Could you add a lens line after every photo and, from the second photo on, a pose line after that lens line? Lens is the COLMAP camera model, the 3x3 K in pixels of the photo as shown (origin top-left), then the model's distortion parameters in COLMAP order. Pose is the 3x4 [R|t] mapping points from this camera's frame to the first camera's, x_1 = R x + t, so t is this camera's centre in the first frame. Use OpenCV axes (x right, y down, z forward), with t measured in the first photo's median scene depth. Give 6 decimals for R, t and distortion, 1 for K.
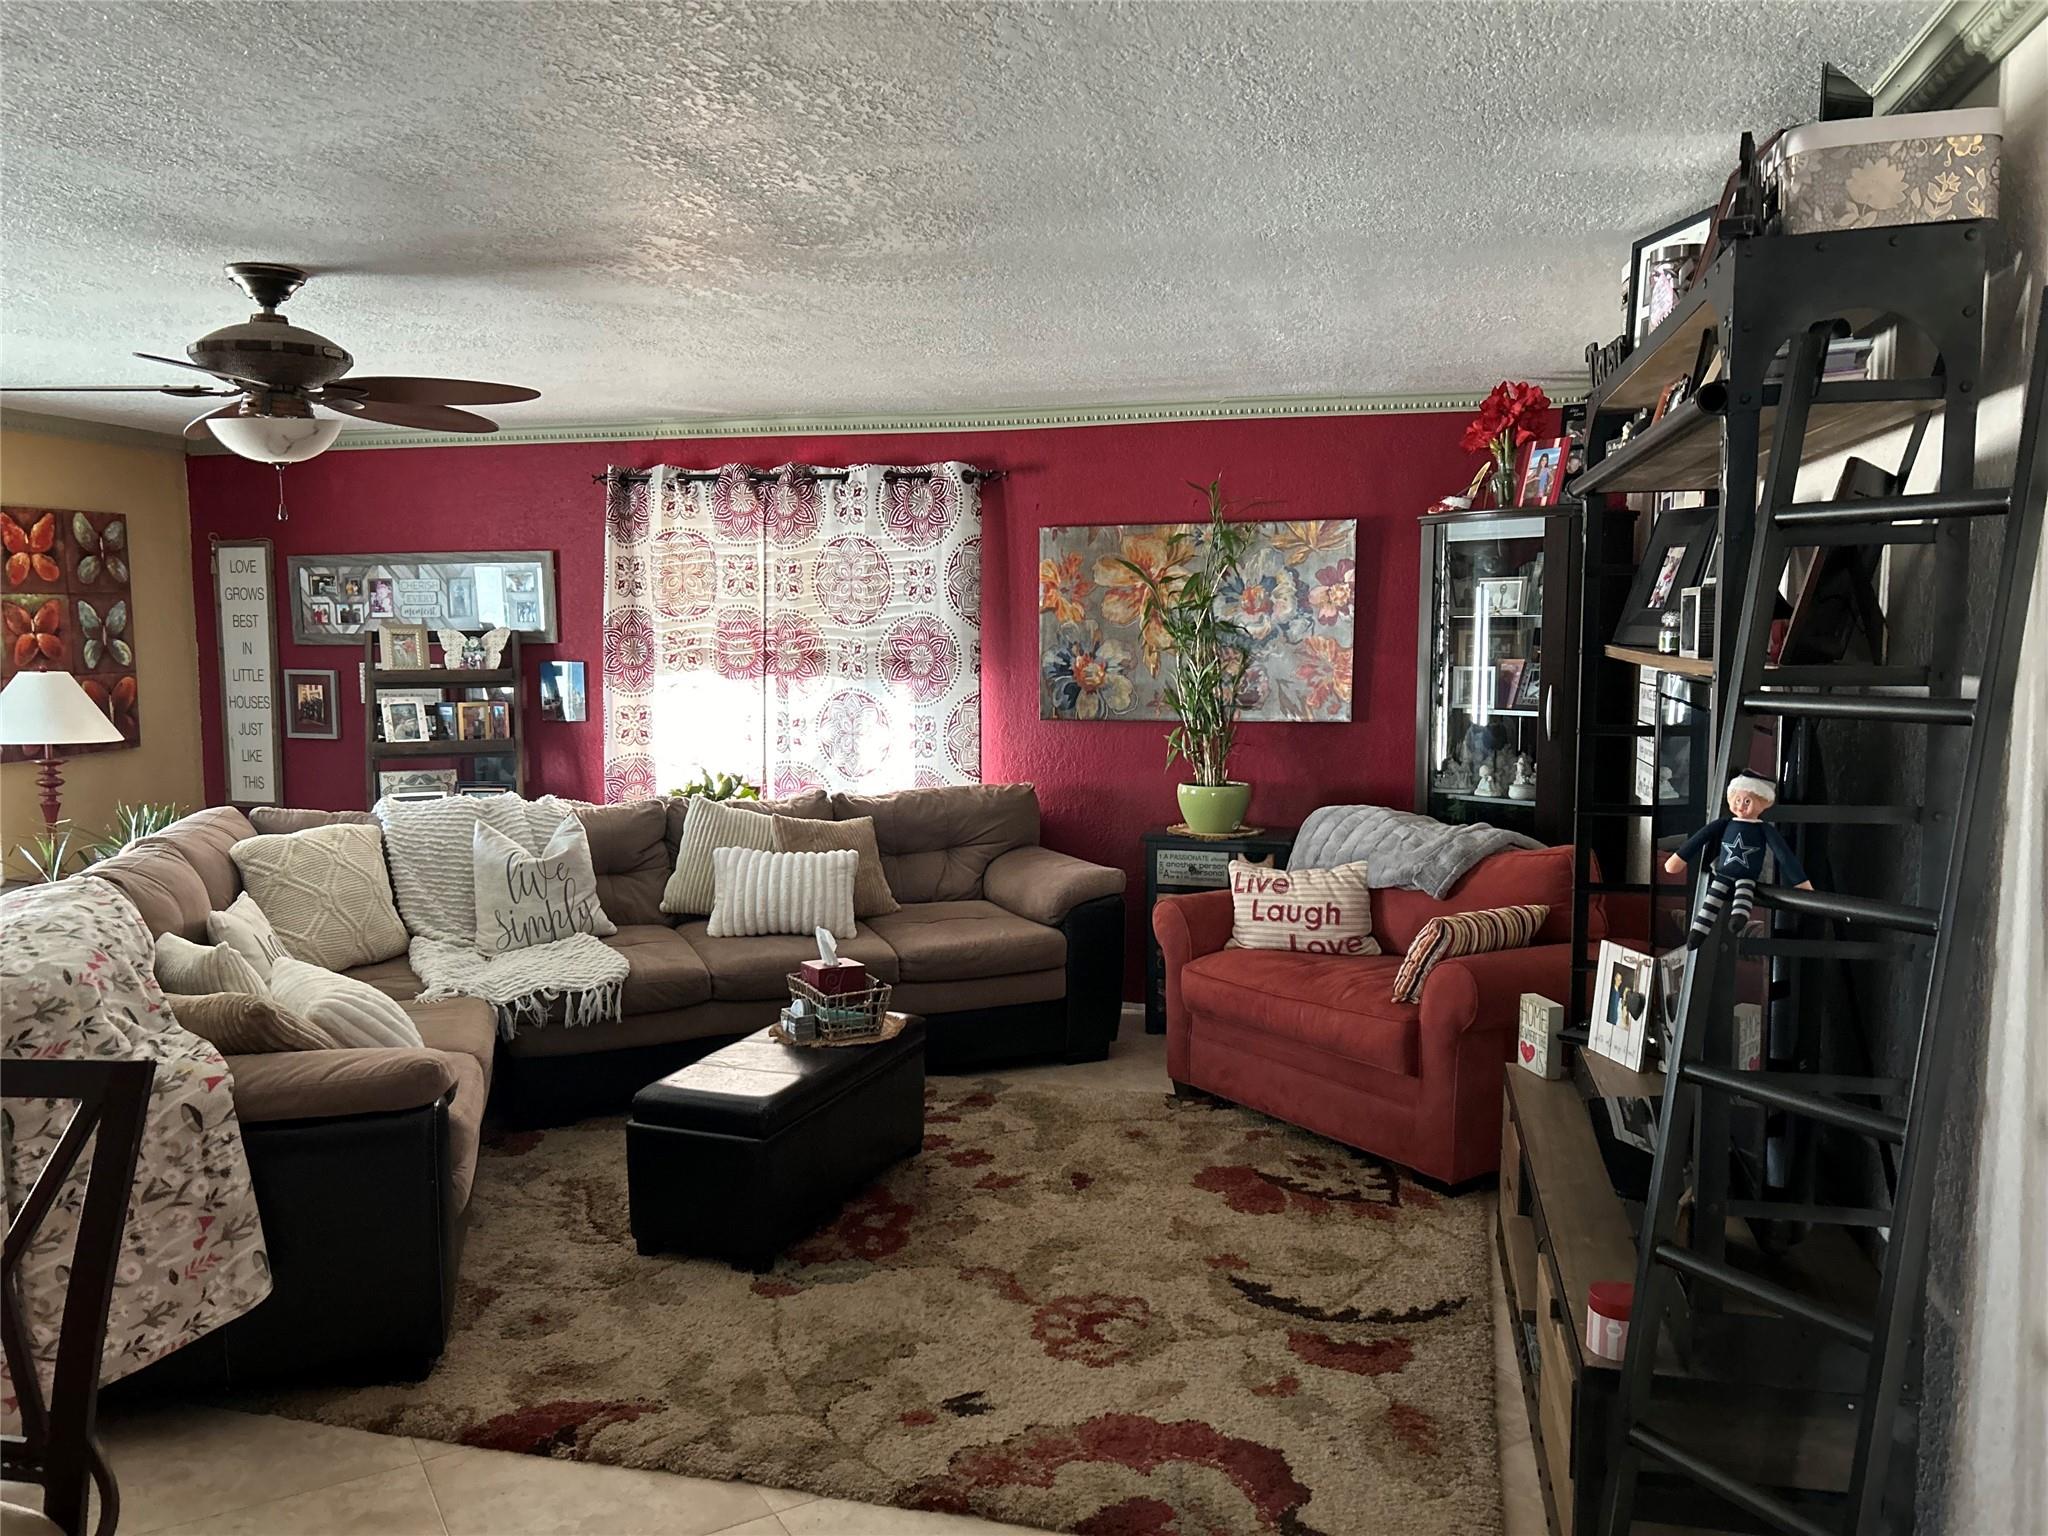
lens RADIAL K [[1549.0, 0, 1018.9], [0, 1549.0, 792.1], [0, 0, 1]] dist [0.177892, -0.268713]
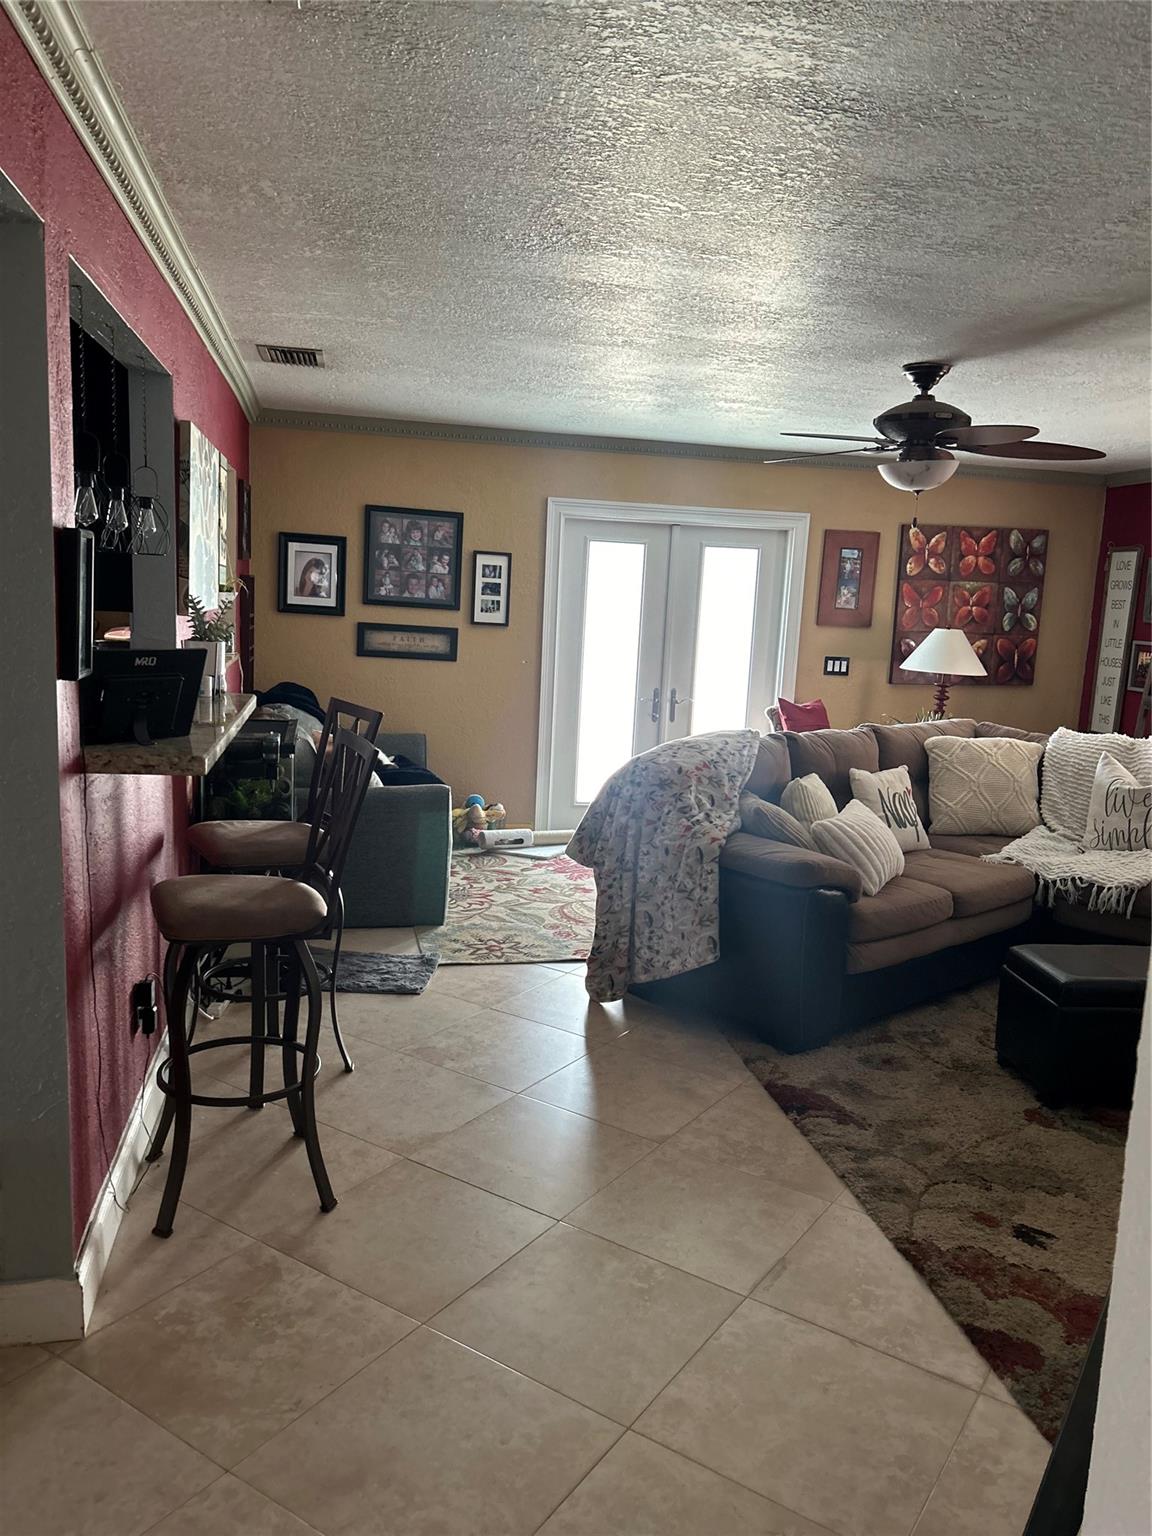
lens RADIAL K [[1161.8, 0, 576.0], [0, 1161.8, 768.0], [0, 0, 1]] dist [0.177892, -0.268713]
pose [[0.444100, 0.157561, -0.882014, 0.308876], [-0.142655, 0.984293, 0.104004, -0.007901], [0.884548, 0.079635, 0.459602, 0.127522]]
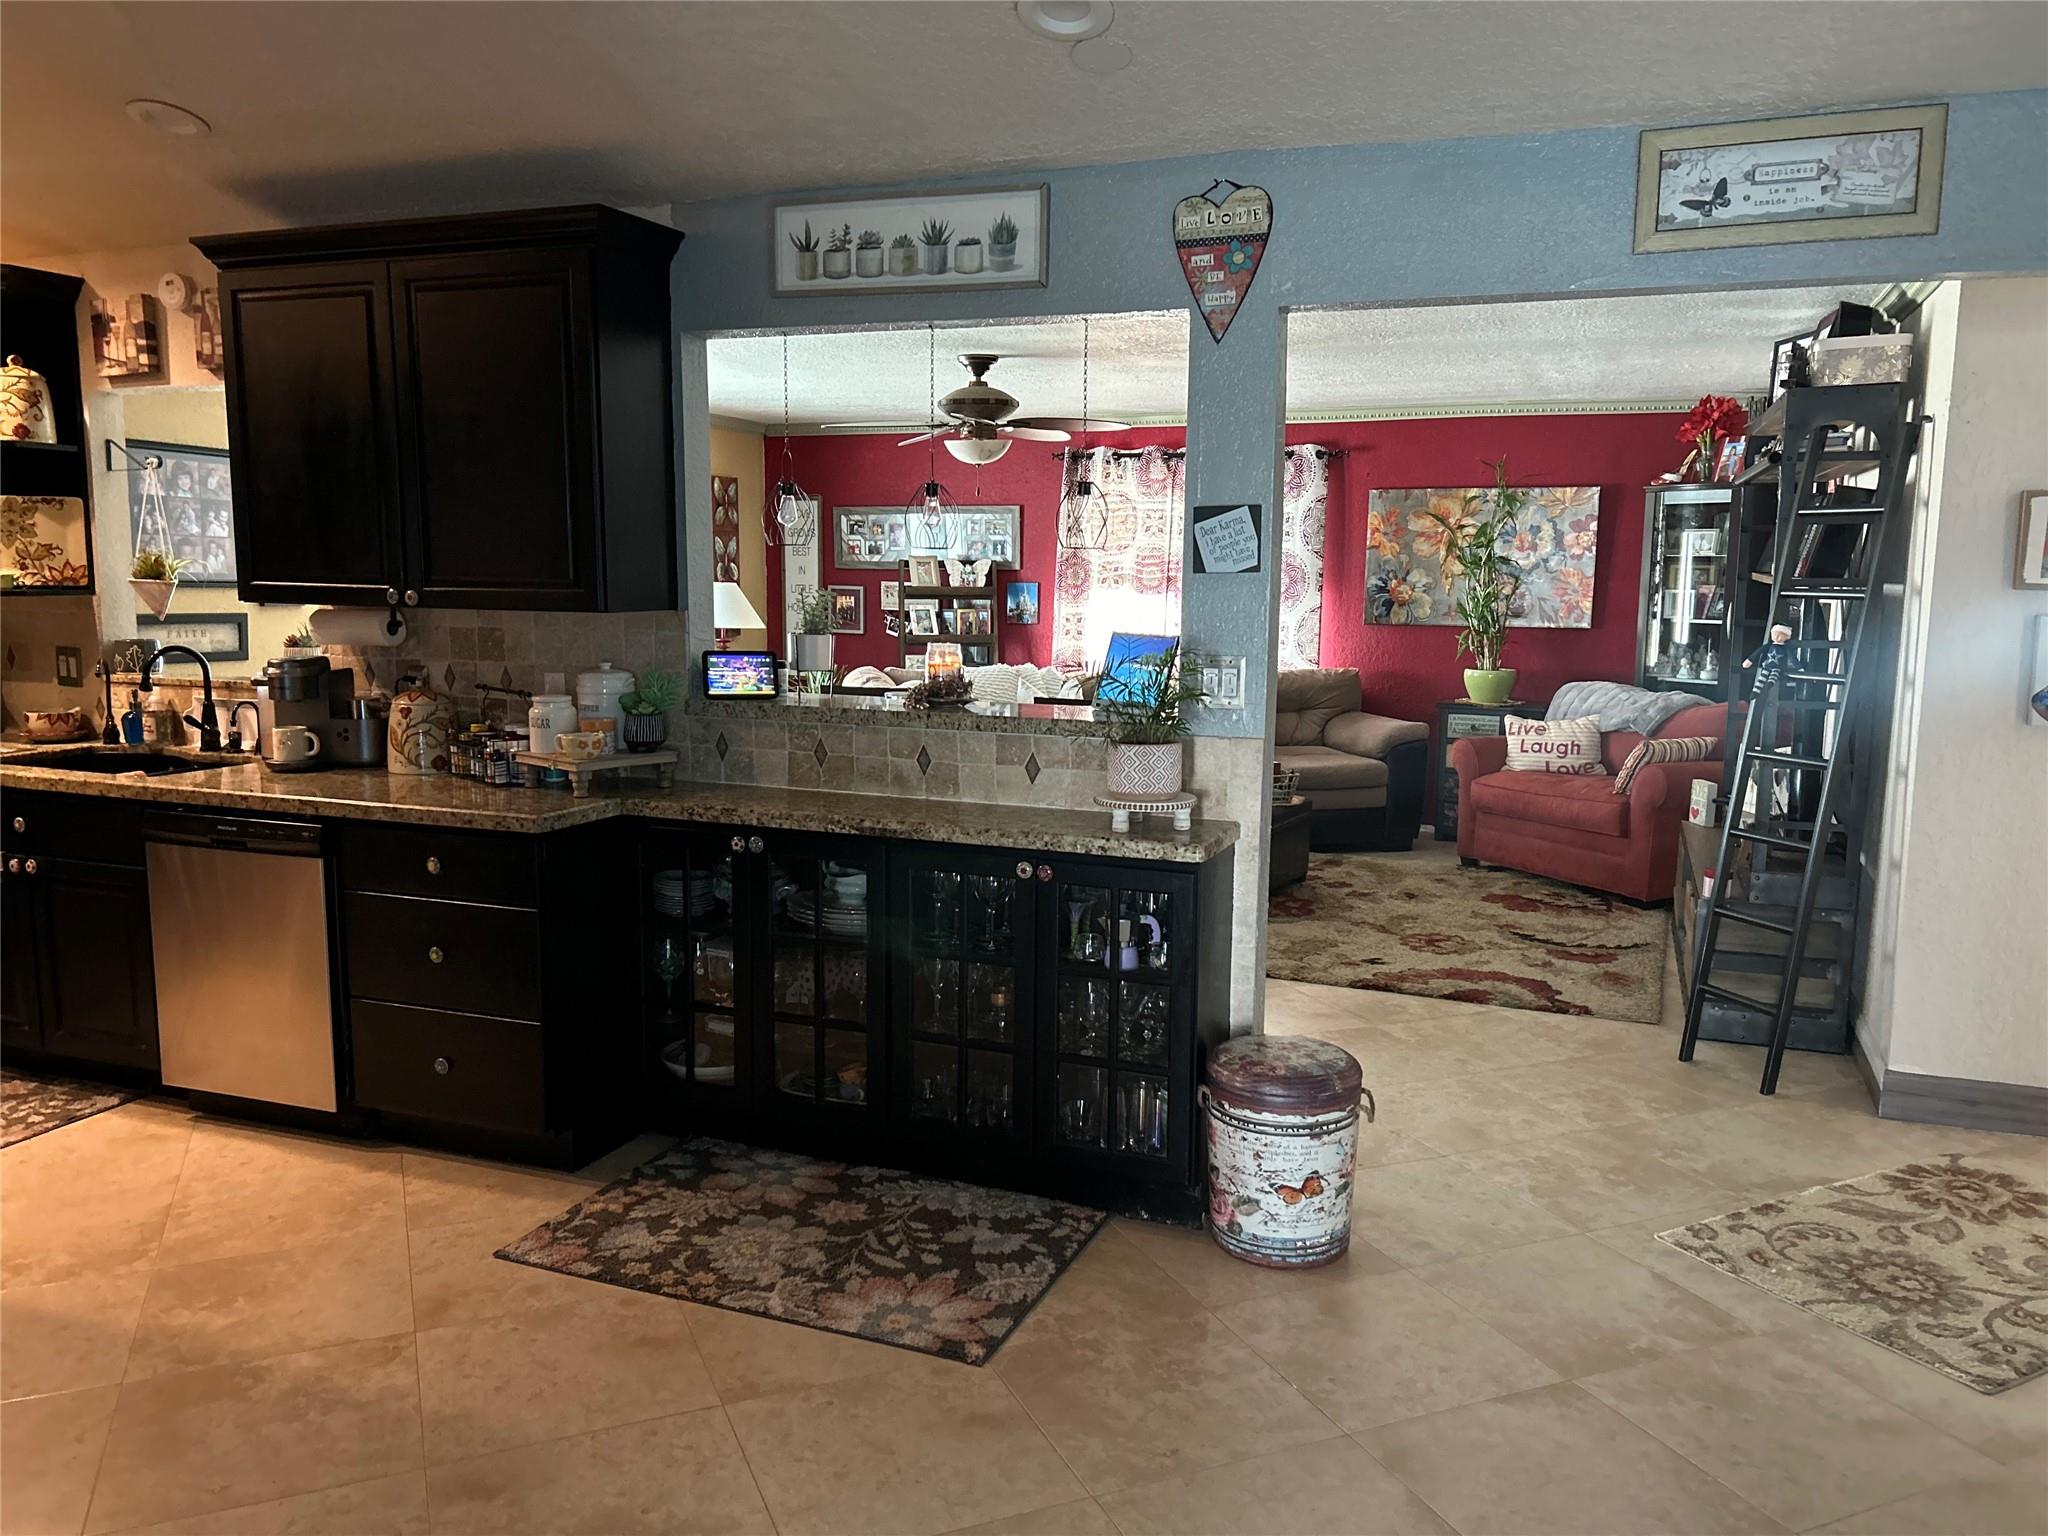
lens RADIAL K [[1562.7, 0, 1034.8], [0, 1562.7, 786.7], [0, 0, 1]] dist [0.196500, -0.430548]
pose [[0.993233, 0.030188, -0.112143, -0.127893], [-0.026117, 0.998952, 0.037596, 0.059891], [0.113160, -0.034413, 0.992981, -0.522244]]
